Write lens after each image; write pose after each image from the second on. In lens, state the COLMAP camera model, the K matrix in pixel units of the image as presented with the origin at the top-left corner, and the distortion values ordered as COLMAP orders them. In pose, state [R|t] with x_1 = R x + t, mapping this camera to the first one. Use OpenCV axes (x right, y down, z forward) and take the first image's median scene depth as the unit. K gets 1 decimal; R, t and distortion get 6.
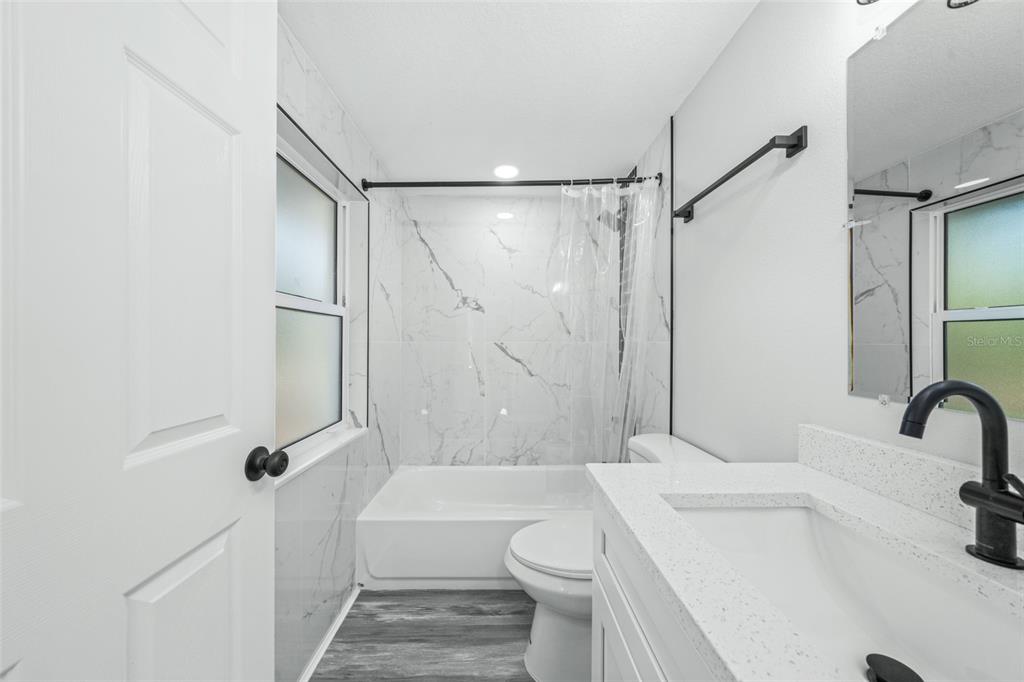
lens RADIAL K [[356.9, 0, 509.7], [0, 356.9, 340.9], [0, 0, 1]] dist [0.001169, 0.000360]
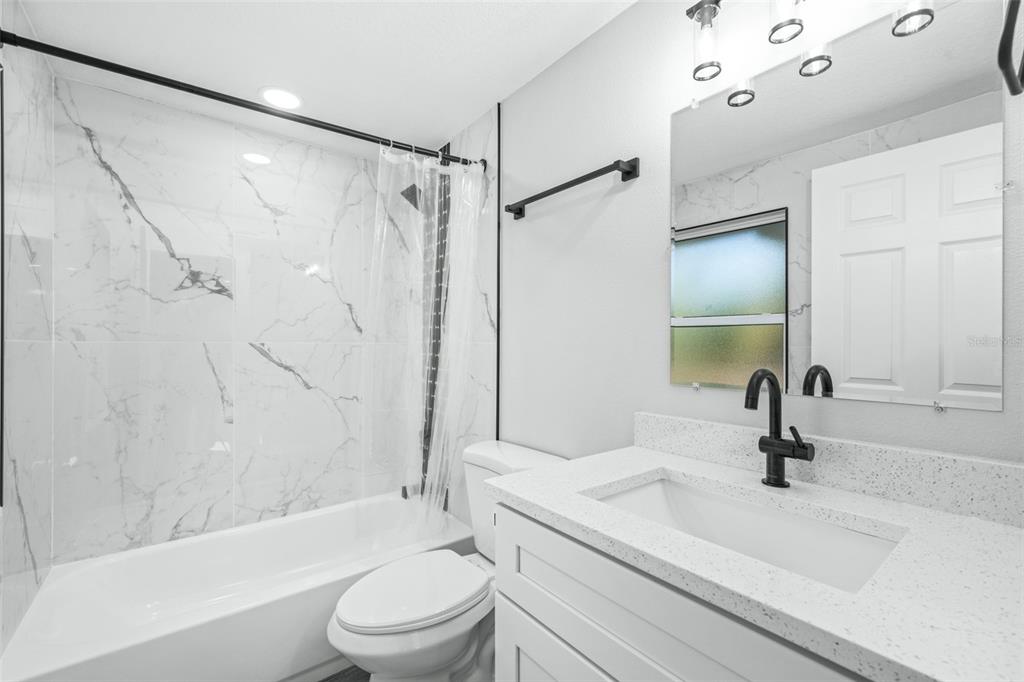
lens RADIAL K [[434.4, 0, 510.3], [0, 434.4, 343.4], [0, 0, 1]] dist [0.013297, -0.001129]
pose [[0.806915, -0.000088, 0.590667, -0.187526], [-0.002783, 0.999988, 0.003951, 0.000888], [-0.590661, -0.004832, 0.806906, 0.048159]]
